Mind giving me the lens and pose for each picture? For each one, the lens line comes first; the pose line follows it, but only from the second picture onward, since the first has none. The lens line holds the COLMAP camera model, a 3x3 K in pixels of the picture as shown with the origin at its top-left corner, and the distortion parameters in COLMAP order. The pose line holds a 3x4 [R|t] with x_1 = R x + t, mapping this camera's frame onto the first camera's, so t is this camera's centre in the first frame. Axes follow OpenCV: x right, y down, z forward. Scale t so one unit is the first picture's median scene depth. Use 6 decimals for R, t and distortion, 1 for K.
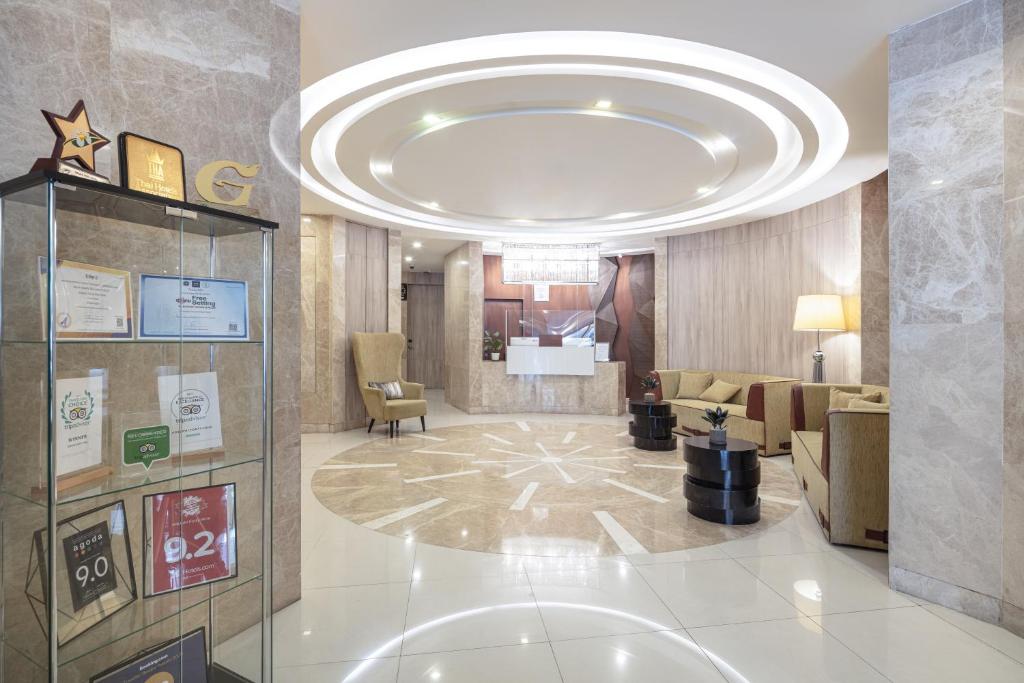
lens RADIAL K [[640.4, 0, 512.0], [0, 640.4, 341.5], [0, 0, 1]] dist [0.000900, 0.000026]
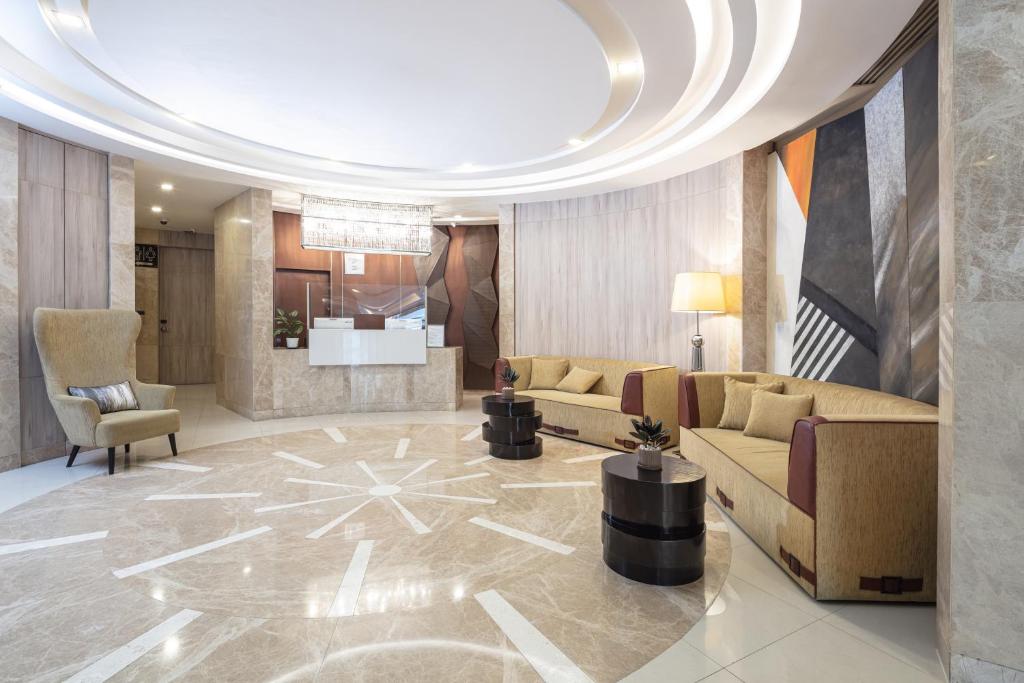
lens RADIAL K [[429.0, 0, 512.3], [0, 429.0, 327.9], [0, 0, 1]] dist [0.001578, -0.000085]
pose [[0.895231, -0.004877, 0.445575, -0.020441], [-0.002338, 0.999875, 0.015641, -0.002946], [-0.445595, -0.015044, 0.895108, 0.454307]]
